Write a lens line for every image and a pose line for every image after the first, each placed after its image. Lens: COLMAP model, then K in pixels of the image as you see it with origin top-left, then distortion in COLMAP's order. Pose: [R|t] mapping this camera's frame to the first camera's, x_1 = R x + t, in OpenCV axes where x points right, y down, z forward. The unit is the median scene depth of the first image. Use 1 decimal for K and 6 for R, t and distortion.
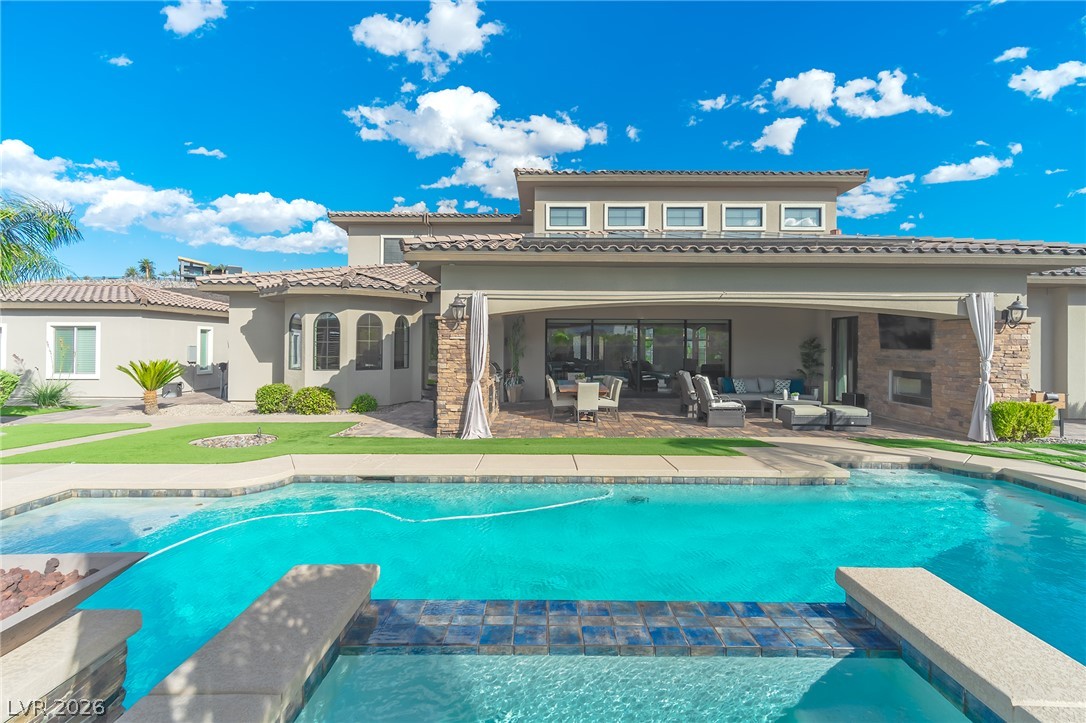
lens RADIAL K [[476.1, 0, 543.0], [0, 476.1, 361.5], [0, 0, 1]] dist [-0.000498, -0.000094]
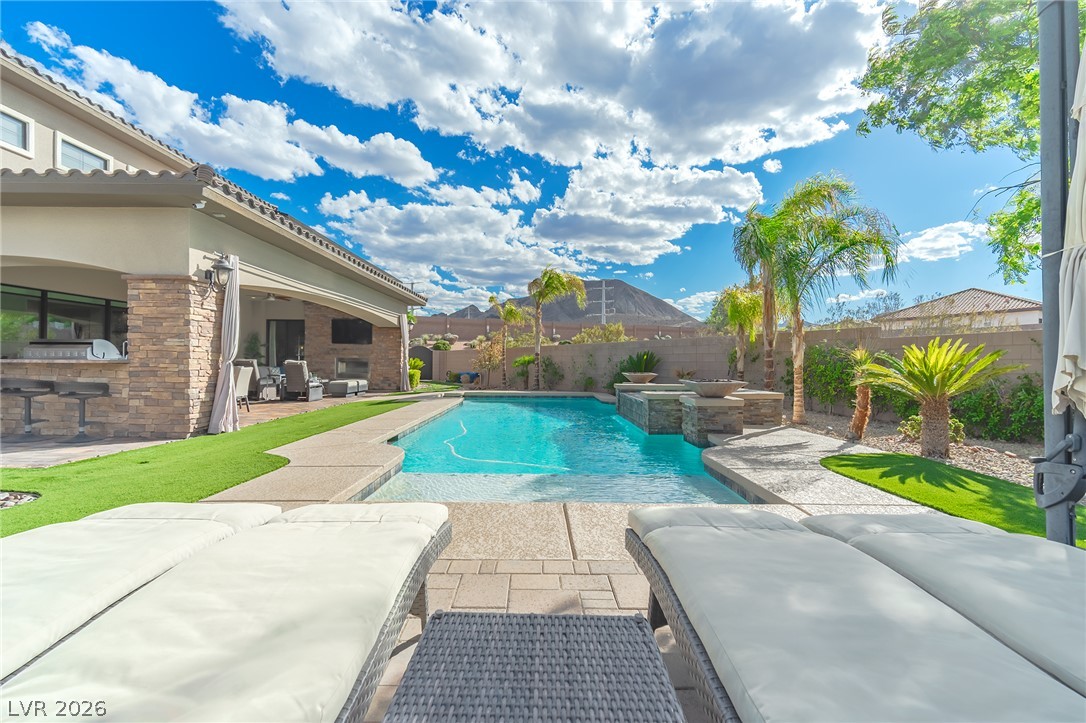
lens RADIAL K [[476.1, 0, 543.0], [0, 476.1, 361.5], [0, 0, 1]] dist [-0.000498, -0.000094]
pose [[-0.002321, -0.004264, 0.999988, -0.701537], [0.024176, 0.999698, 0.004318, 0.035916], [-0.999705, 0.024186, -0.002217, 0.321479]]
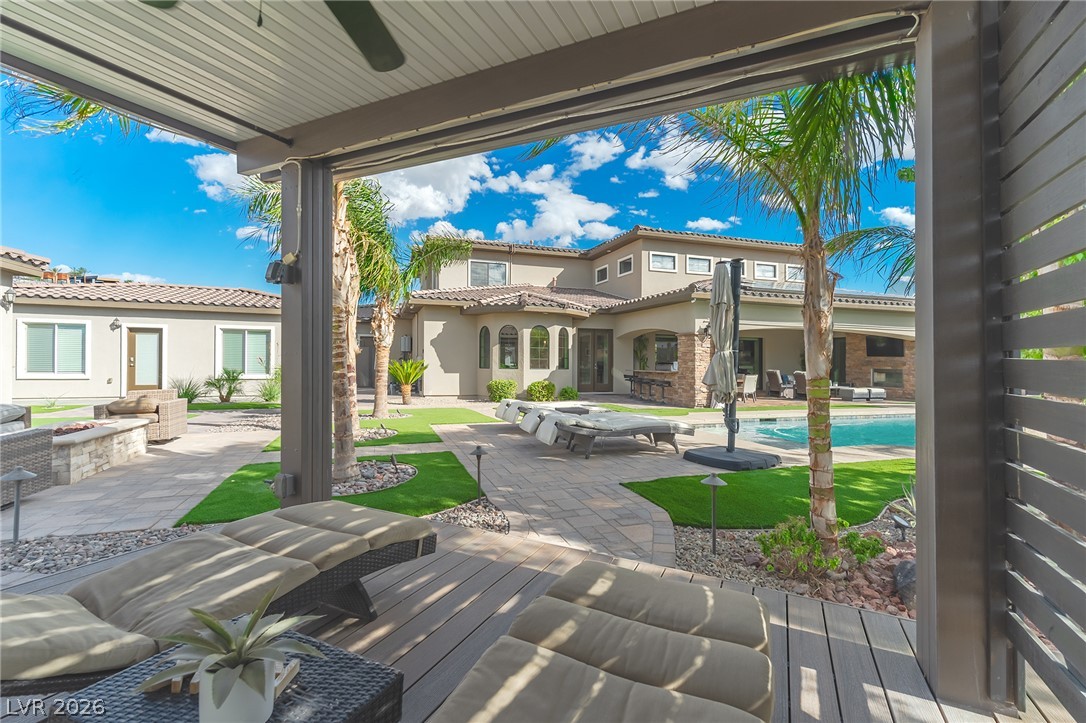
lens RADIAL K [[471.4, 0, 543.0], [0, 471.4, 361.5], [0, 0, 1]] dist [0.061526, -0.000020]
pose [[0.945746, 0.004985, 0.324870, -0.884230], [0.002666, 0.999730, -0.023101, 0.026926], [-0.324897, 0.022714, 0.945477, -0.254728]]
